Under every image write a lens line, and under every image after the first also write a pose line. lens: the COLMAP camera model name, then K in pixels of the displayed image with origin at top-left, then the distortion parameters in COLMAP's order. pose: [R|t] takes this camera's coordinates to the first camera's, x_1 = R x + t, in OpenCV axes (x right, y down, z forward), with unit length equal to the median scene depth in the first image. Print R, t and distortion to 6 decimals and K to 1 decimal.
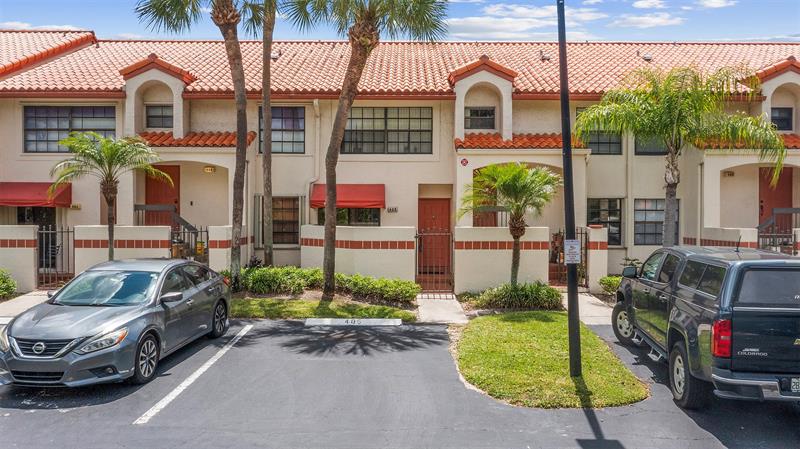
lens RADIAL K [[644.6, 0, 395.5], [0, 644.6, 220.9], [0, 0, 1]] dist [-0.011495, 0.002394]
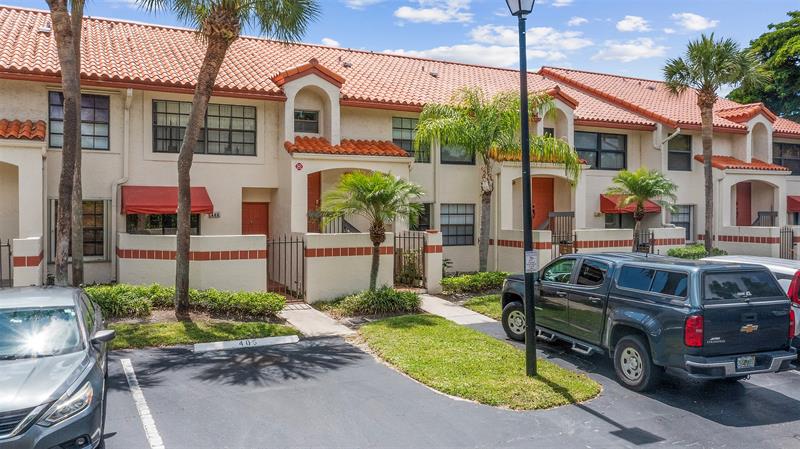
lens RADIAL K [[644.6, 0, 395.5], [0, 644.6, 220.9], [0, 0, 1]] dist [-0.011495, 0.002394]
pose [[0.889024, -0.010027, 0.457751, -0.207224], [0.007355, 0.999944, 0.007619, -0.015039], [-0.457802, -0.003407, 0.889048, 0.066085]]
